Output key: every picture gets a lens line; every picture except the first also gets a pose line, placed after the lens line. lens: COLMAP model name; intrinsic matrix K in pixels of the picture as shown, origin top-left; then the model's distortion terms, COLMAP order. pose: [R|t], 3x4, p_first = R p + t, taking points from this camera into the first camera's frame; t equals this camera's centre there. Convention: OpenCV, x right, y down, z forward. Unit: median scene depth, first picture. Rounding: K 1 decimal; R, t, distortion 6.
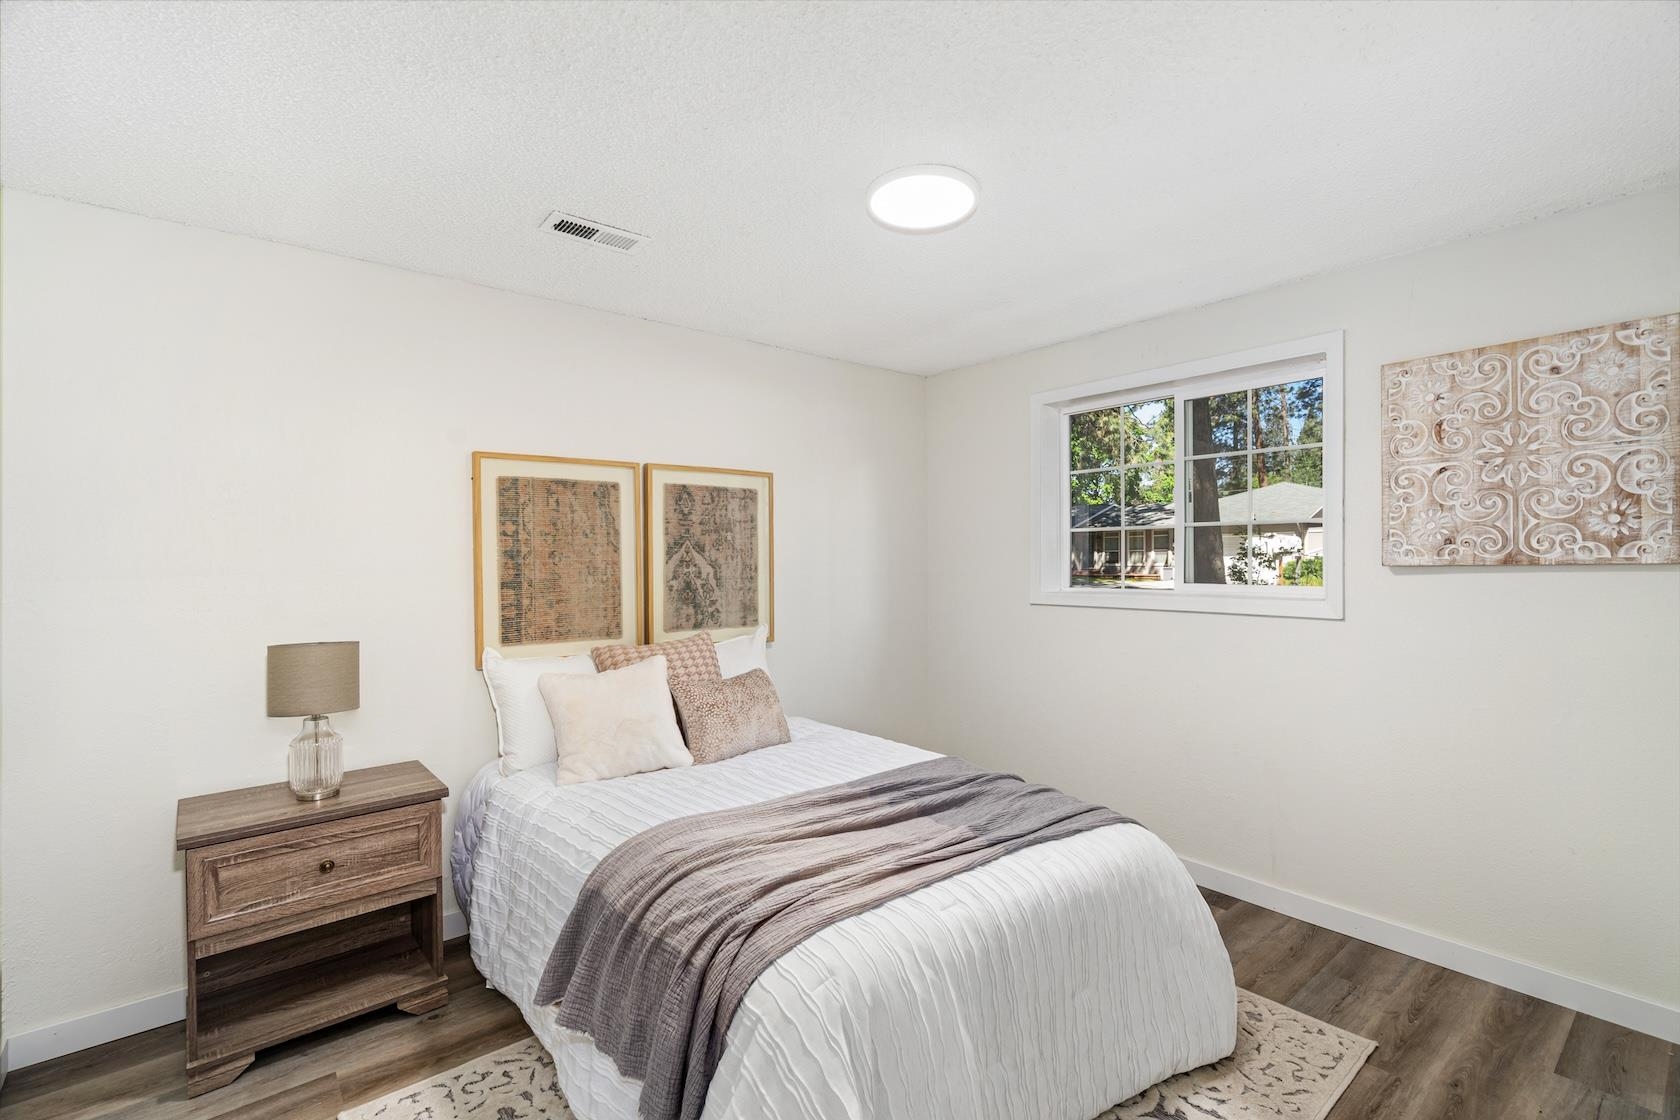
lens RADIAL K [[738.2, 0, 840.0], [0, 738.2, 560.0], [0, 0, 1]] dist [-0.000075, 0.000183]
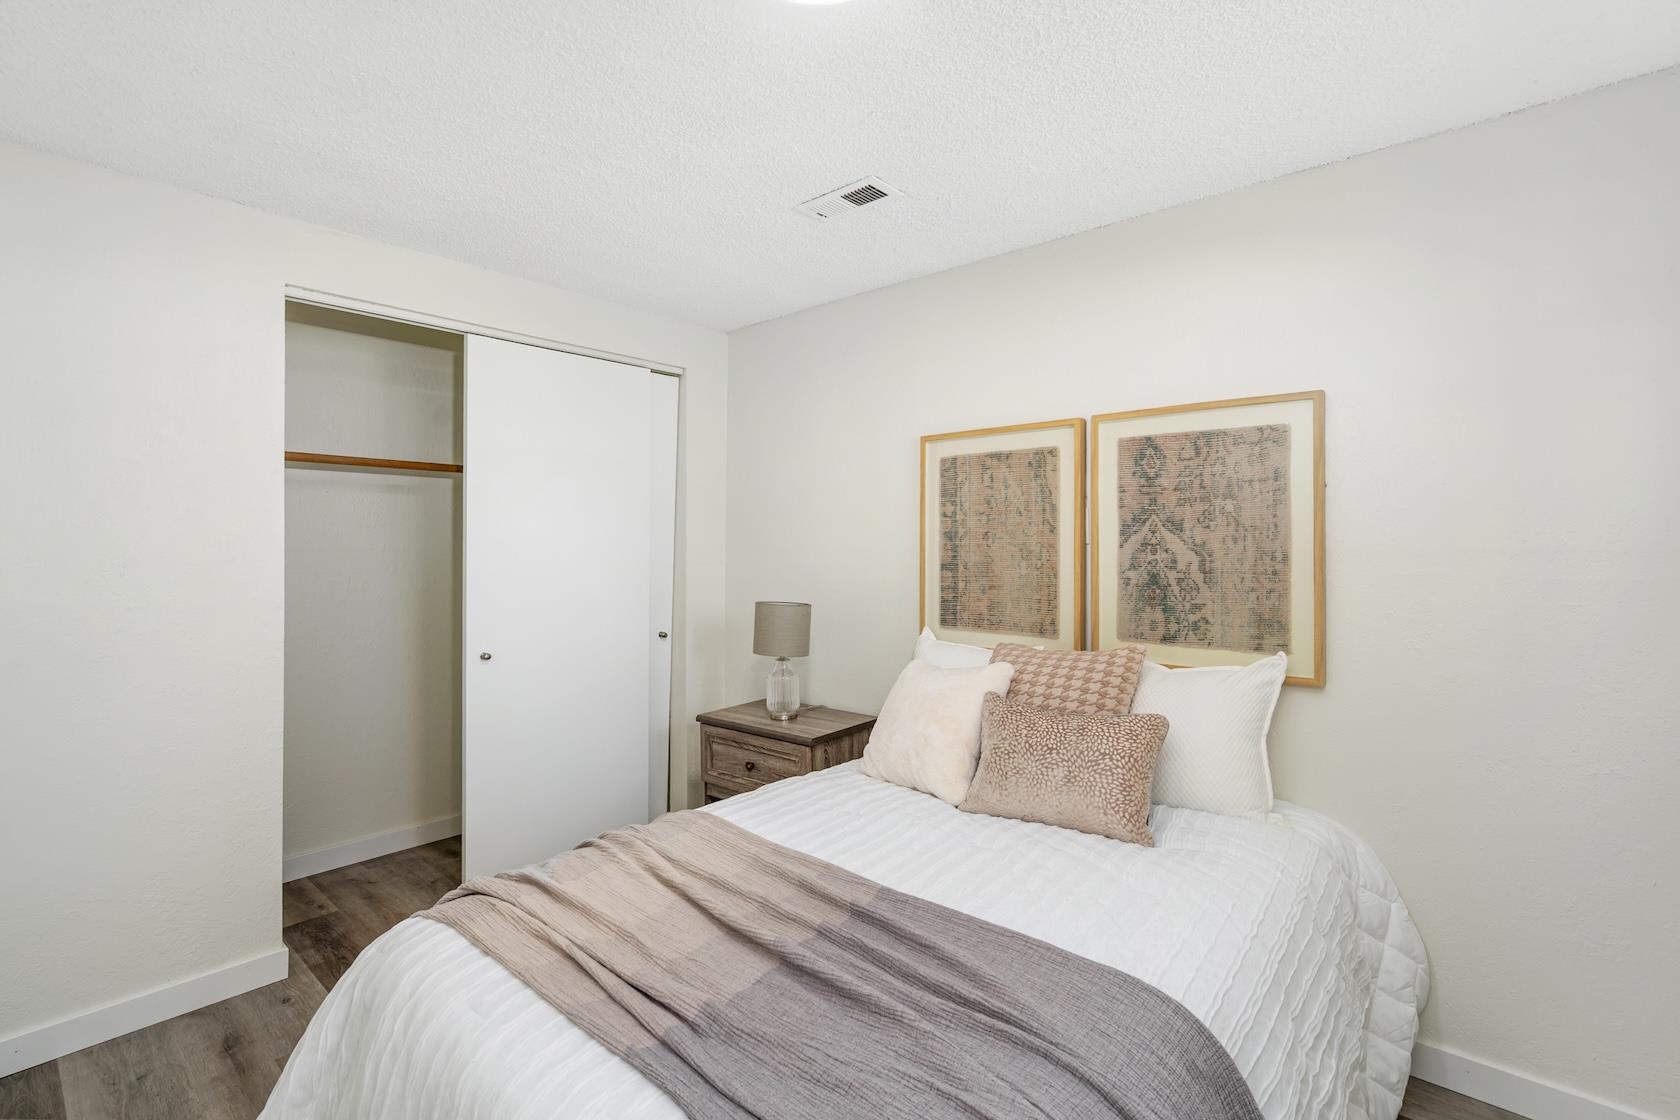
lens RADIAL K [[767.7, 0, 841.2], [0, 767.7, 534.2], [0, 0, 1]] dist [-0.000571, 0.000558]
pose [[0.178424, -0.004359, -0.983944, 0.491531], [-0.004389, 0.999977, -0.005226, -0.003203], [0.983944, 0.005251, 0.178401, 0.621129]]
